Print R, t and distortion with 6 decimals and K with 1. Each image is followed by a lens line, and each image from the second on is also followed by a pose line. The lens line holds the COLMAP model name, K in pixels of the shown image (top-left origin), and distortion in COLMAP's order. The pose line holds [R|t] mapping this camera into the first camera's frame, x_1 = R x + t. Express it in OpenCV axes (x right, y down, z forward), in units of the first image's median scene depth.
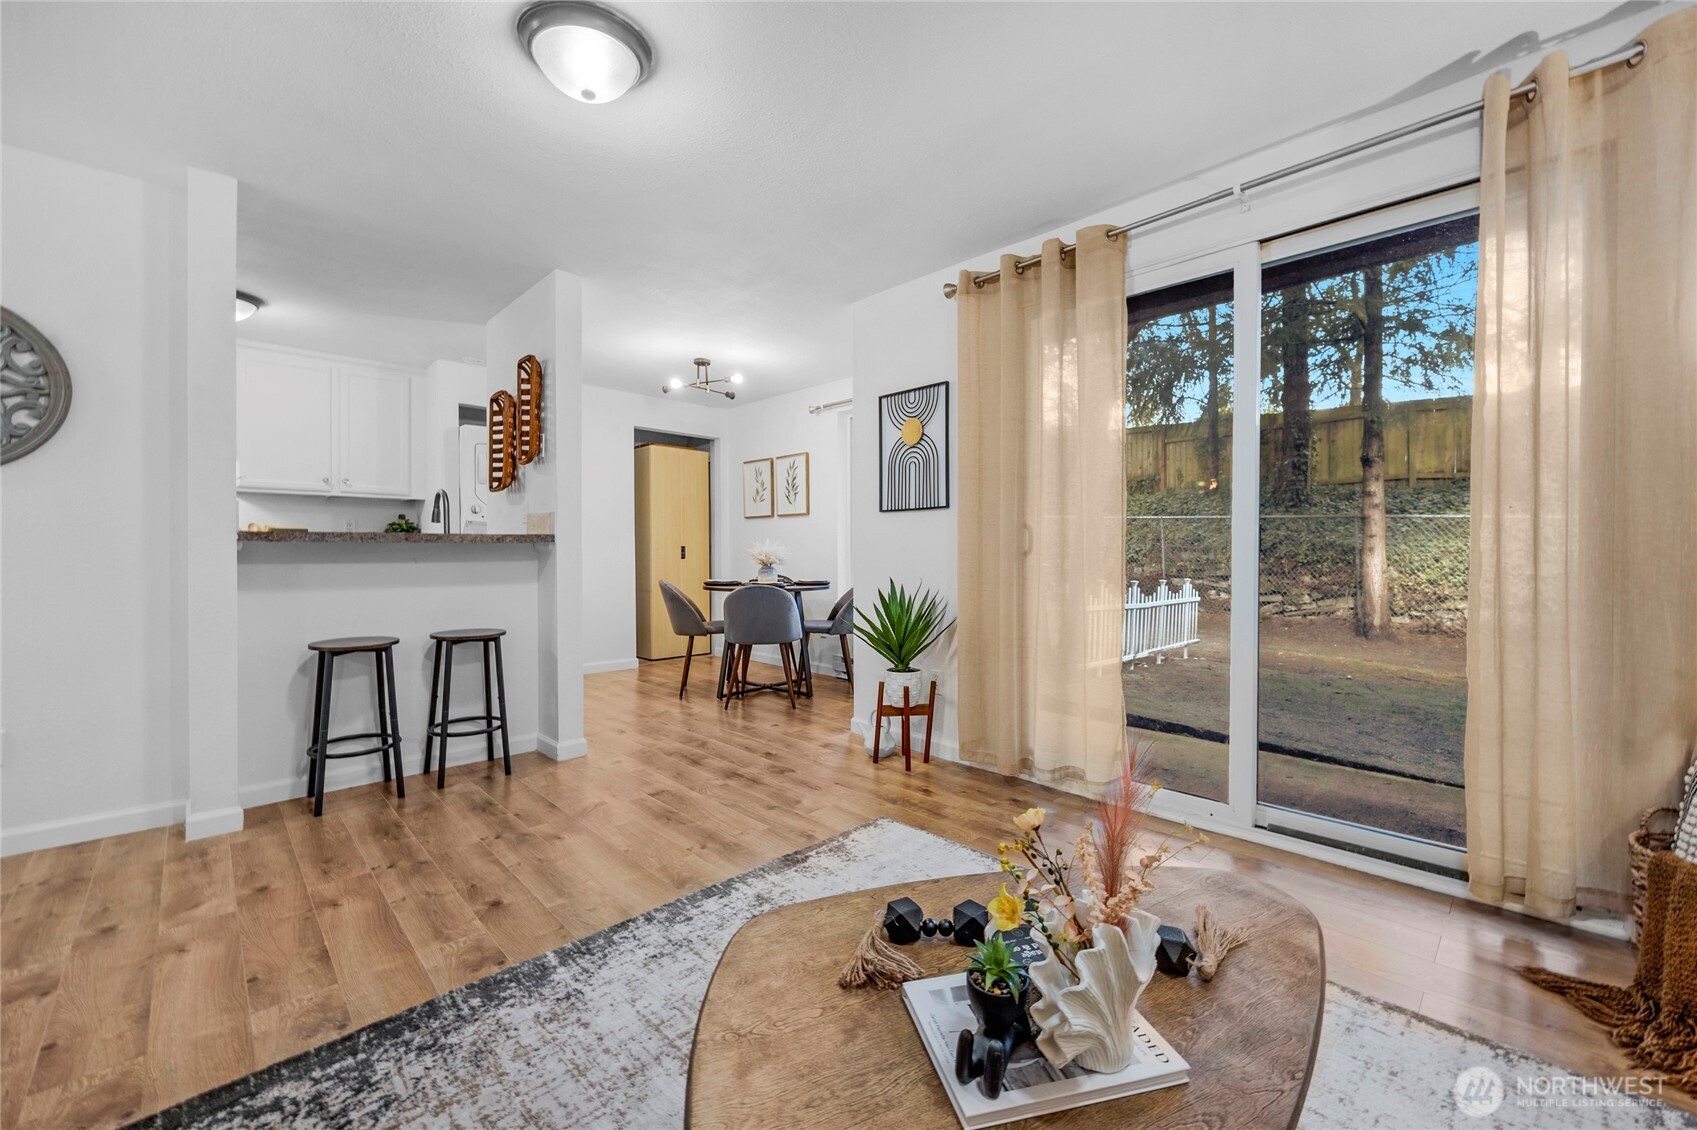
lens RADIAL K [[662.6, 0, 883.7], [0, 662.6, 564.9], [0, 0, 1]] dist [-0.001081, -0.000237]
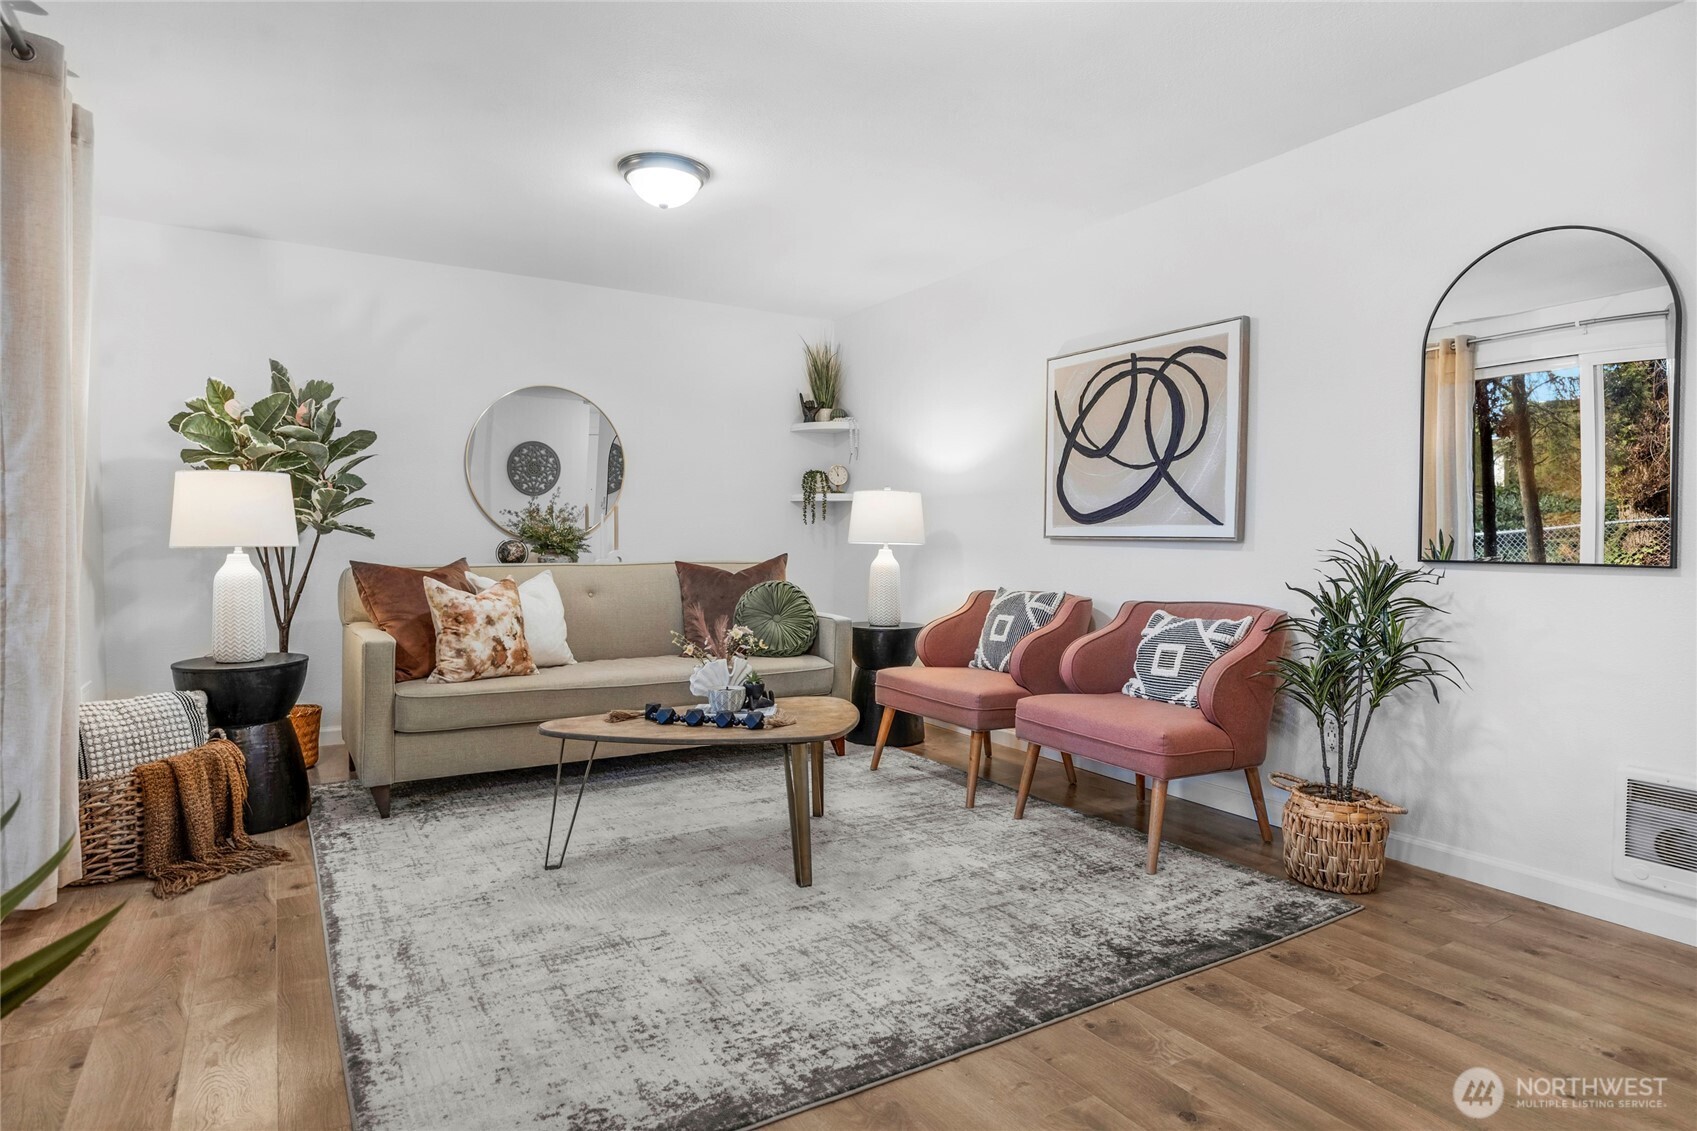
lens RADIAL K [[944.2, 0, 830.4], [0, 944.2, 558.6], [0, 0, 1]] dist [-0.004831, -0.002095]
pose [[-0.959229, -0.012138, 0.282368, -0.447502], [0.000305, 0.999032, 0.043983, -0.026001], [-0.282628, 0.042275, -0.958297, 1.662136]]
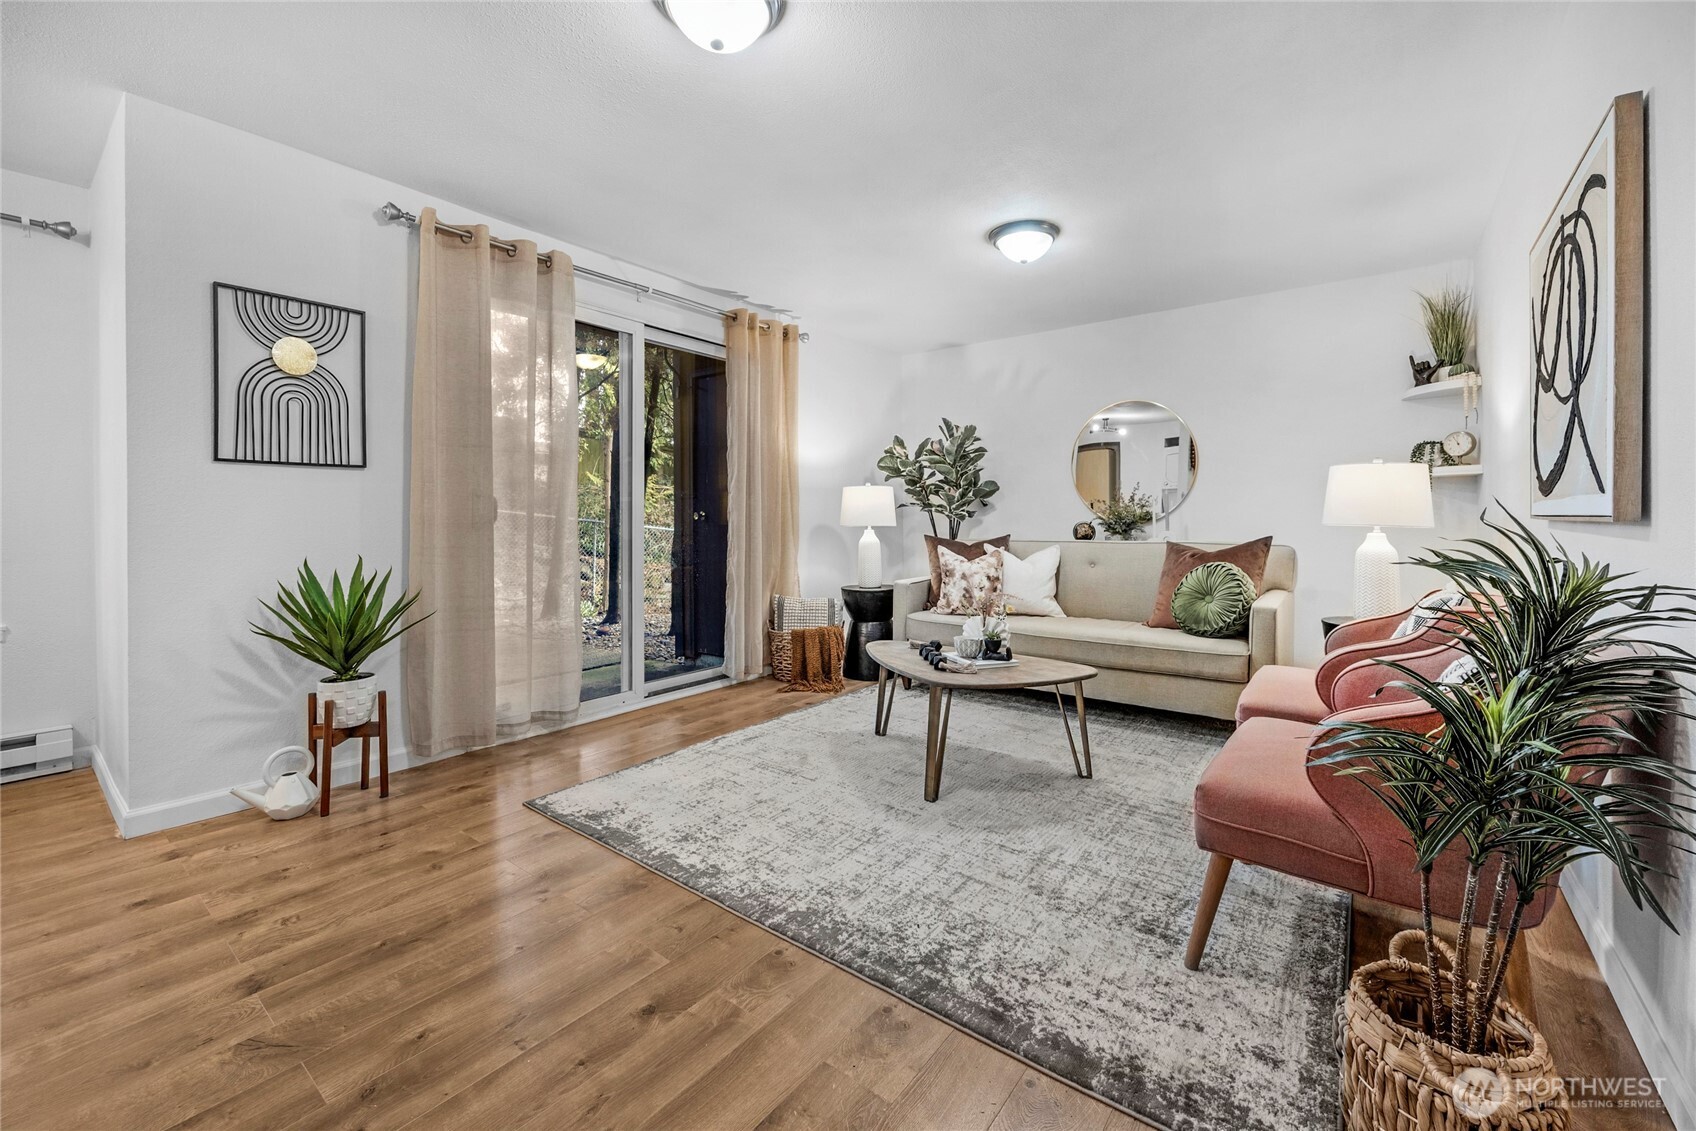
lens RADIAL K [[684.0, 0, 831.6], [0, 684.0, 530.7], [0, 0, 1]] dist [0.000388, -0.000275]
pose [[-0.078143, -0.023137, 0.996674, -1.174569], [0.026456, 0.999330, 0.025273, -0.022156], [-0.996591, 0.028343, -0.077478, 0.743746]]
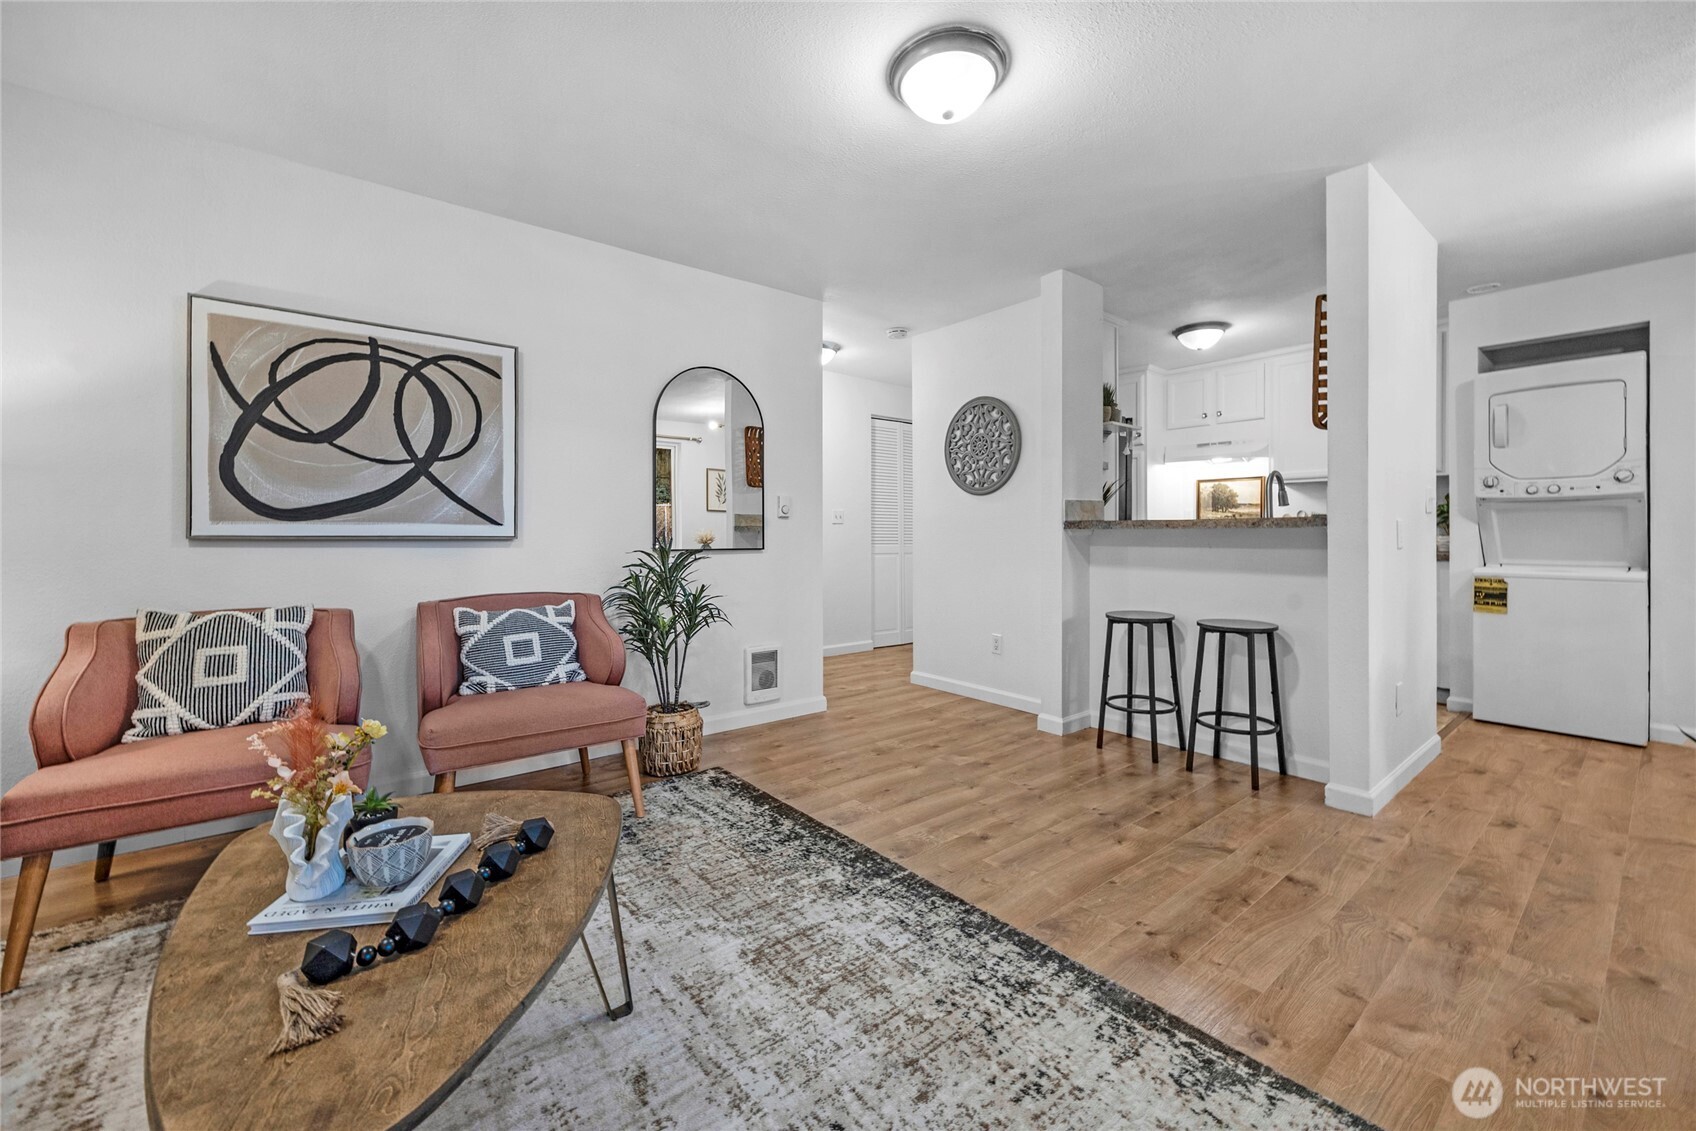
lens RADIAL K [[684.0, 0, 842.4], [0, 684.0, 541.9], [0, 0, 1]] dist [0.000388, -0.000275]
pose [[-0.128282, 0.005080, -0.991725, 0.555118], [-0.023861, 0.999682, 0.008207, -0.008074], [0.991451, 0.024716, -0.128120, 0.788094]]
